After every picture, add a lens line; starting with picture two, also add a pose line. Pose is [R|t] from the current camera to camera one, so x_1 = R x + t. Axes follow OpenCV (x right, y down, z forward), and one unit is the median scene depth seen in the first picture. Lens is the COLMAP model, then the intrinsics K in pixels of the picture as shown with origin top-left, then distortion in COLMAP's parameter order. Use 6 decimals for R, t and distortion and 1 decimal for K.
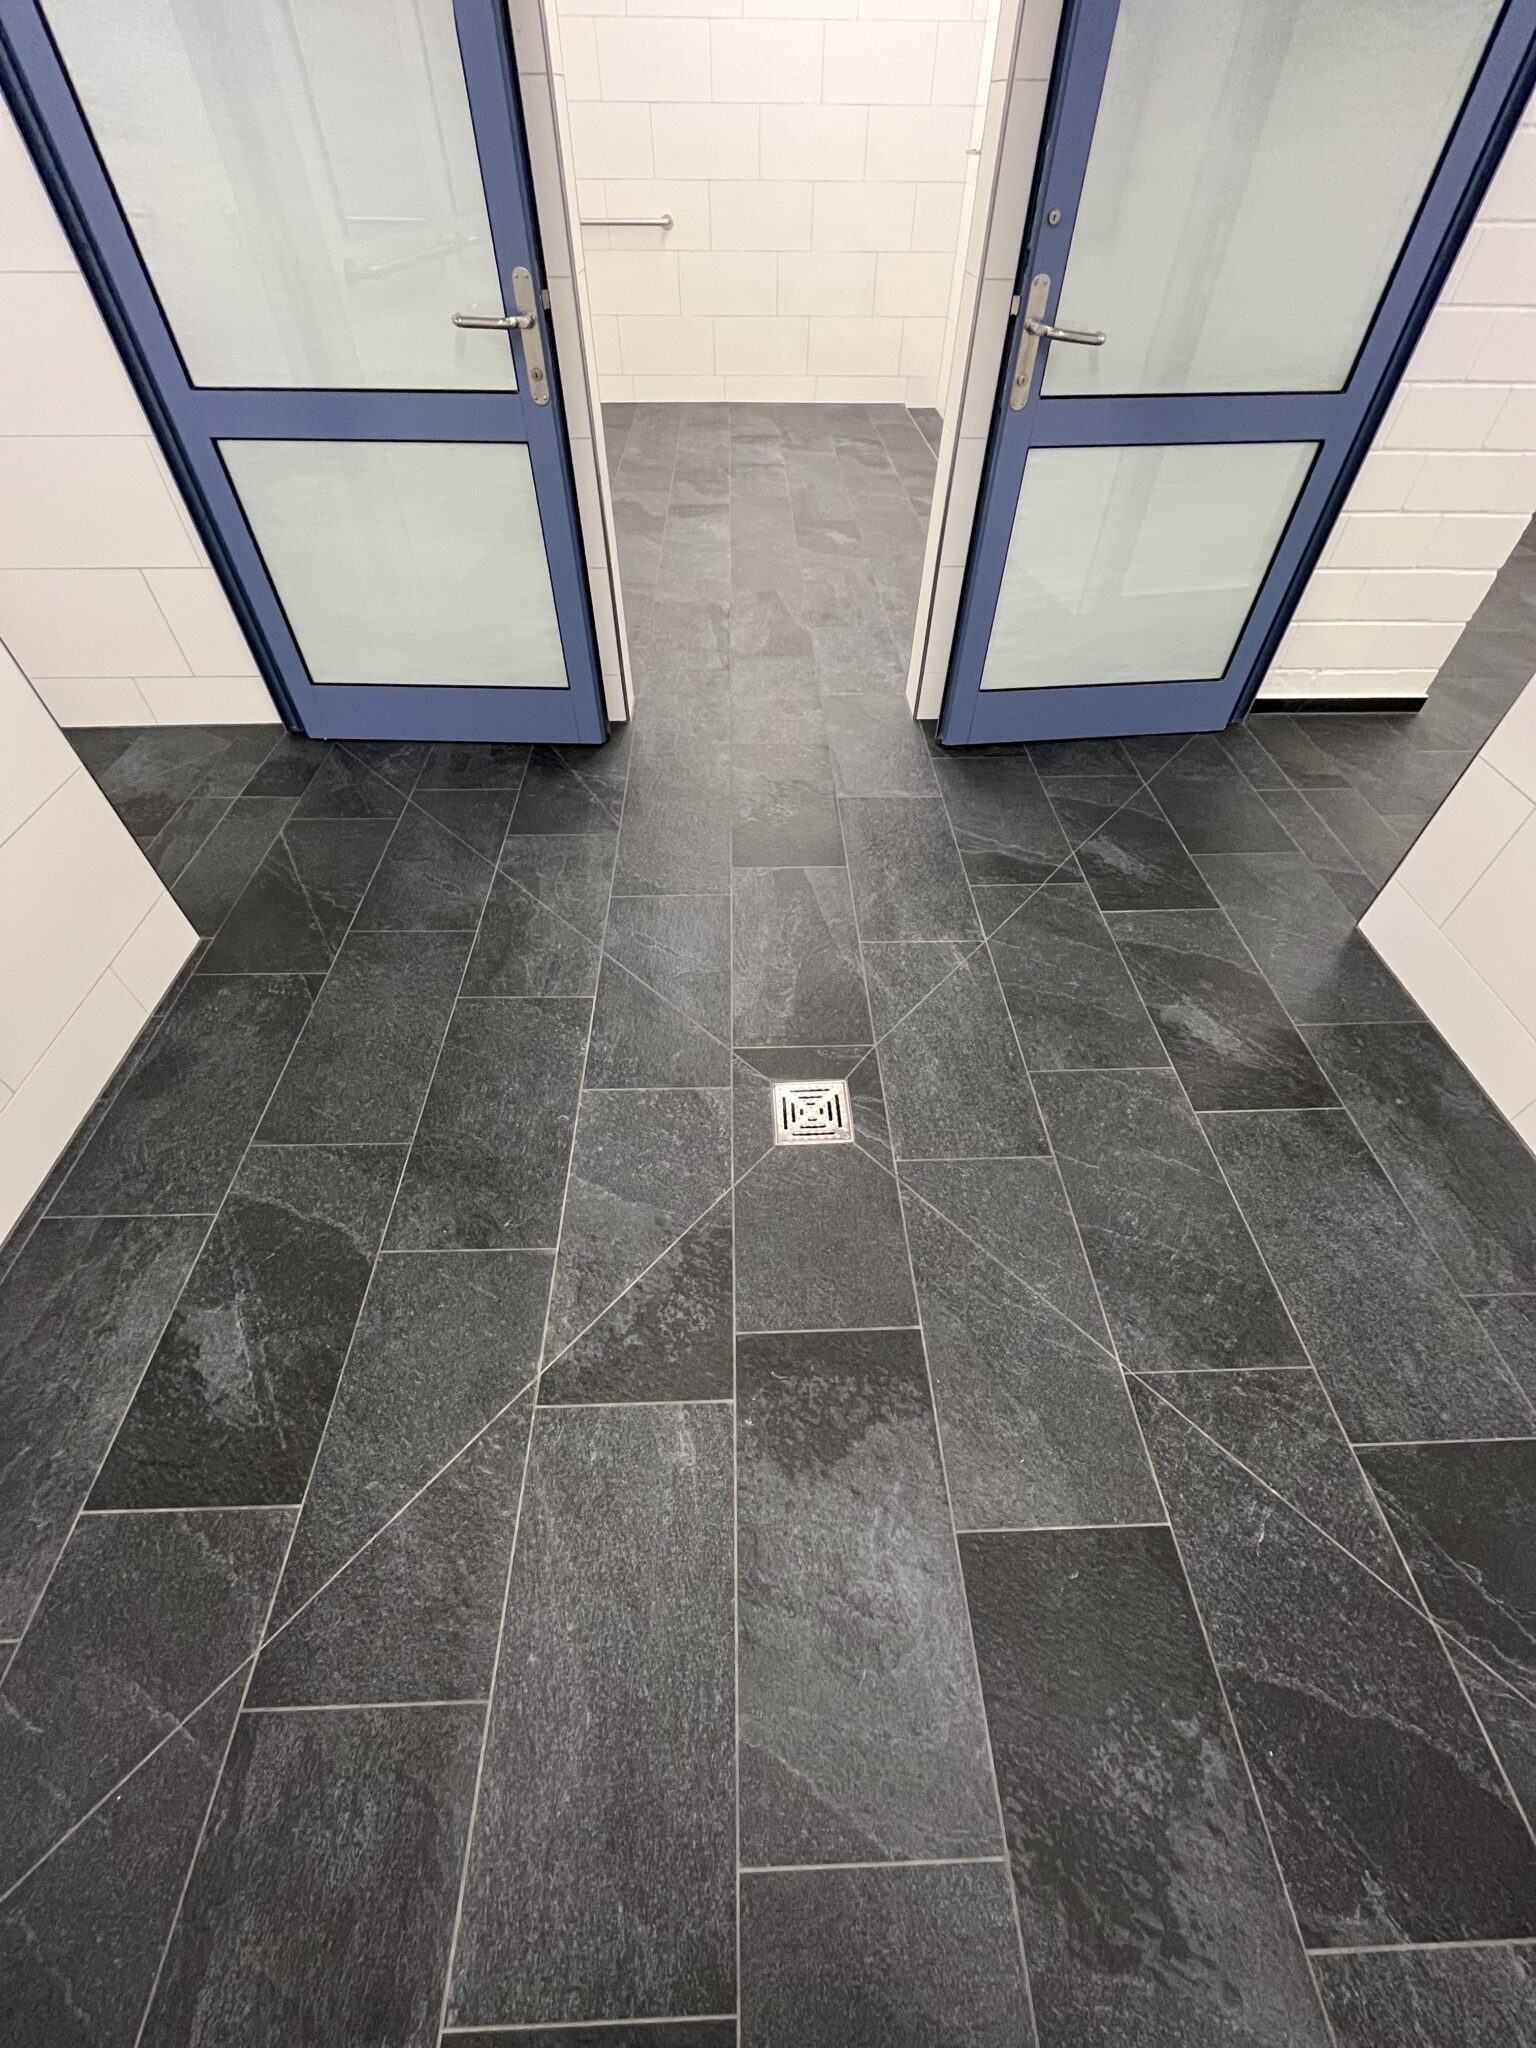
lens RADIAL K [[833.0, 0, 769.2], [0, 833.0, 1020.5], [0, 0, 1]] dist [-0.000705, -0.000018]
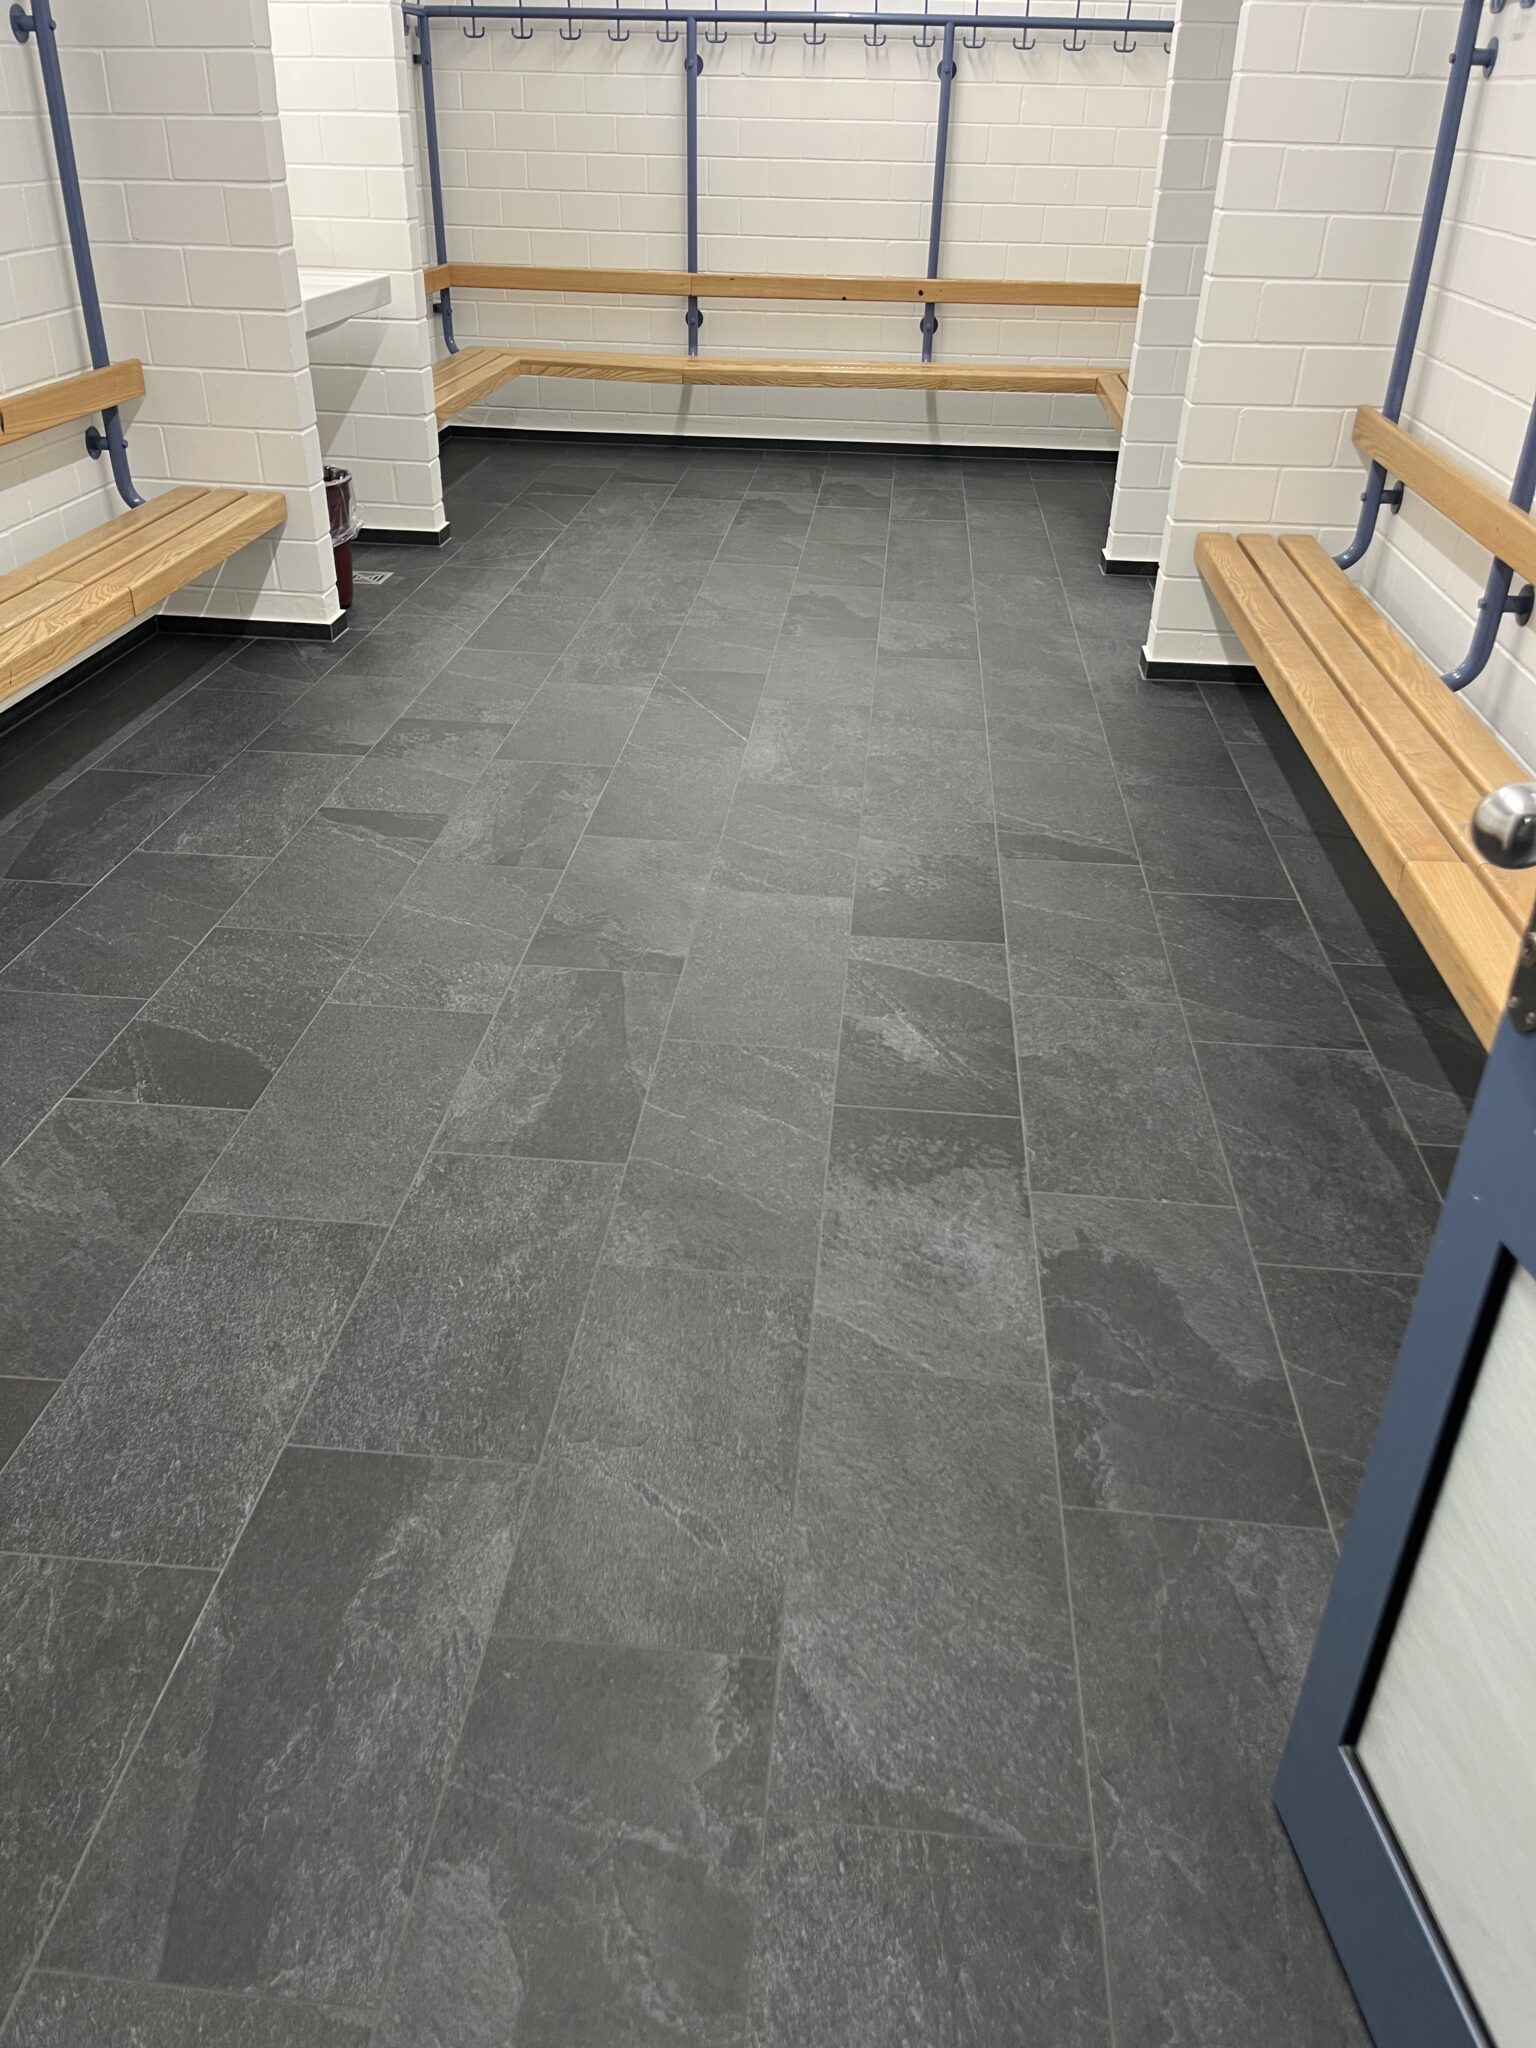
lens RADIAL K [[1552.3, 0, 766.5], [0, 1552.3, 1025.3], [0, 0, 1]] dist [0.000271, -0.000009]
pose [[0.991998, 0.078354, -0.098994, 0.068830], [-0.105474, 0.945280, -0.308741, 0.971403], [0.069386, 0.316712, 0.945981, -0.878123]]
